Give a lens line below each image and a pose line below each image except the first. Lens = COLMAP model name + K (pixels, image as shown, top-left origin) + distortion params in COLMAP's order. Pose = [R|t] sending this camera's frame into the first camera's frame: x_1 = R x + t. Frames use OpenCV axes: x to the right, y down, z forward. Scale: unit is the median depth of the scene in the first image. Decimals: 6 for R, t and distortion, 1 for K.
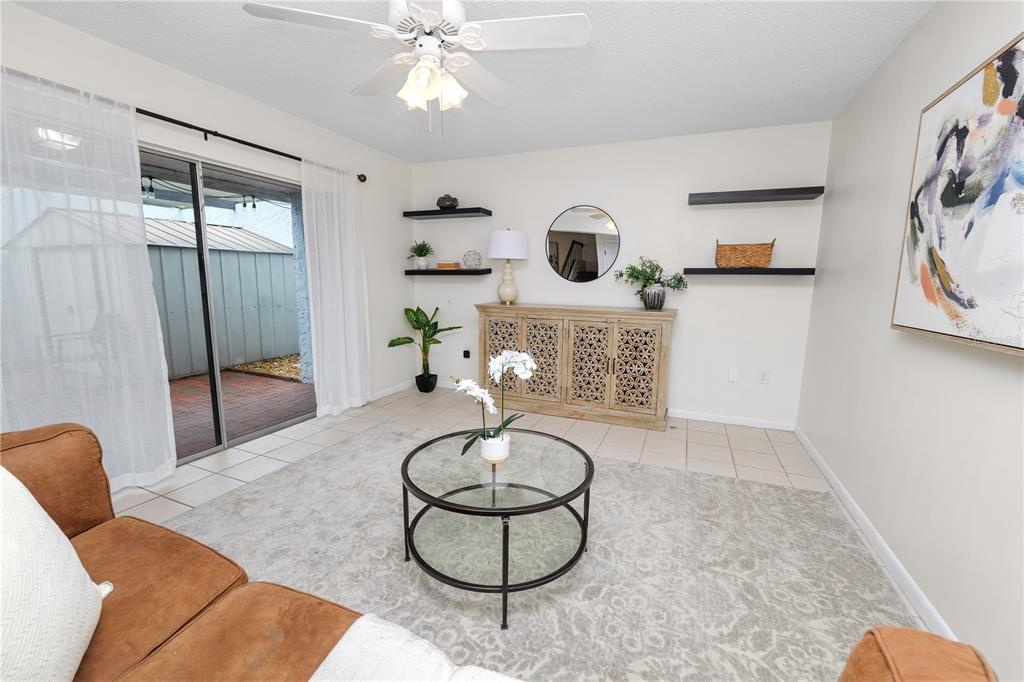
lens RADIAL K [[417.8, 0, 512.2], [0, 417.8, 343.9], [0, 0, 1]] dist [-0.010275, -0.000138]
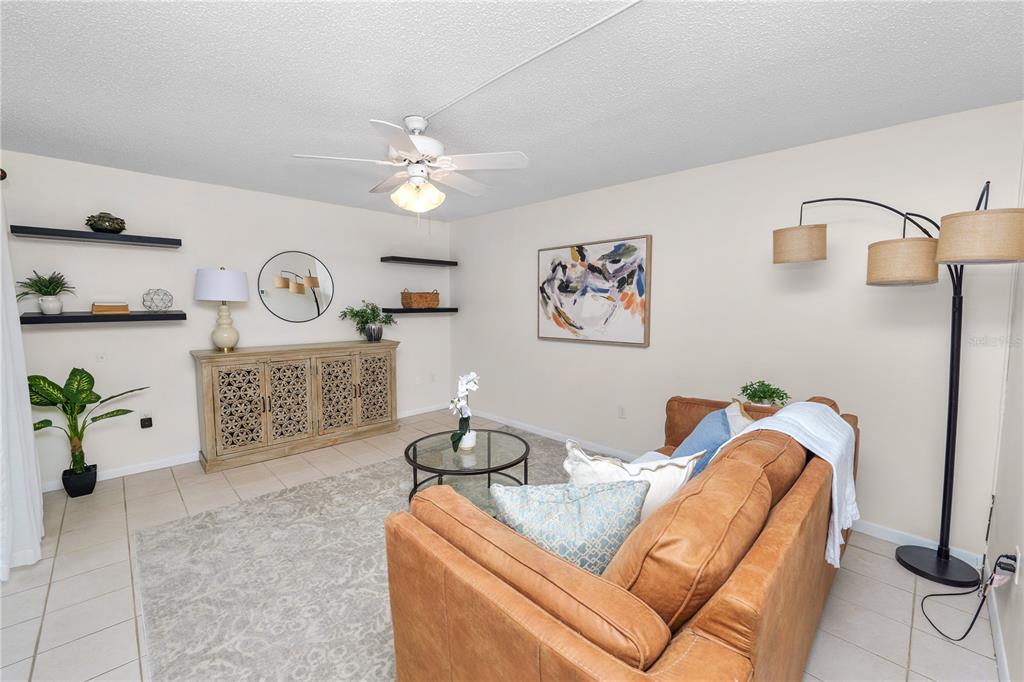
lens RADIAL K [[417.8, 0, 513.6], [0, 417.8, 335.8], [0, 0, 1]] dist [-0.010275, -0.000138]
pose [[0.395457, -0.082769, 0.914747, -0.676879], [0.143818, 0.989227, 0.027334, -0.072845], [-0.907155, 0.120748, 0.403100, 0.094351]]
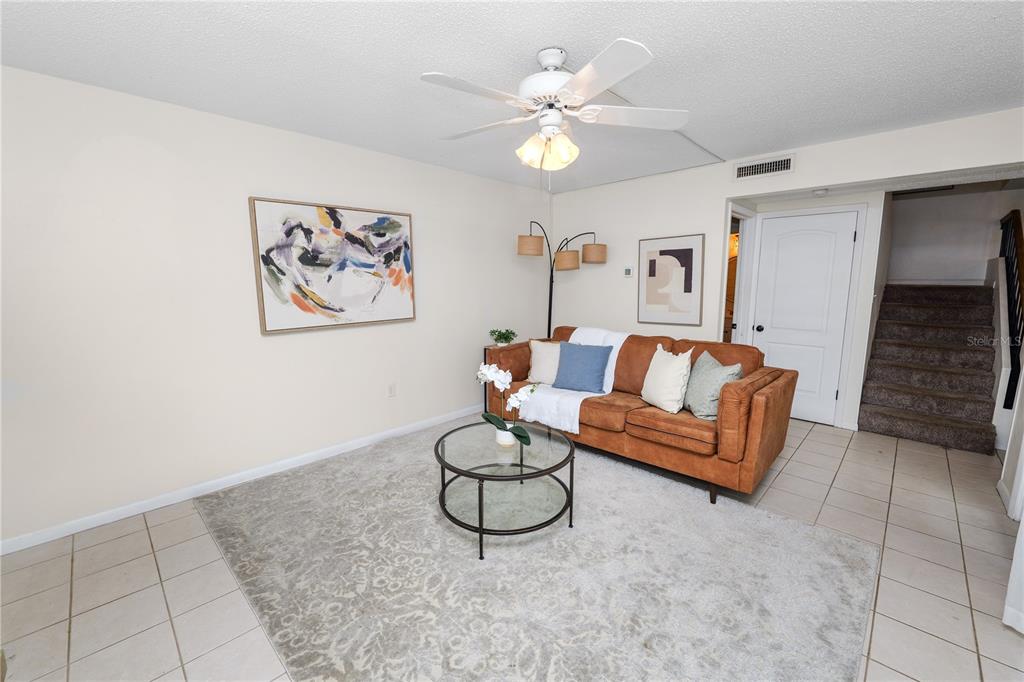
lens RADIAL K [[417.8, 0, 504.7], [0, 417.8, 342.2], [0, 0, 1]] dist [-0.010275, -0.000138]
pose [[-0.926206, -0.053708, 0.373172, -0.261536], [0.058981, 0.956973, 0.284119, -0.209903], [-0.372375, 0.285163, -0.883187, 1.081179]]
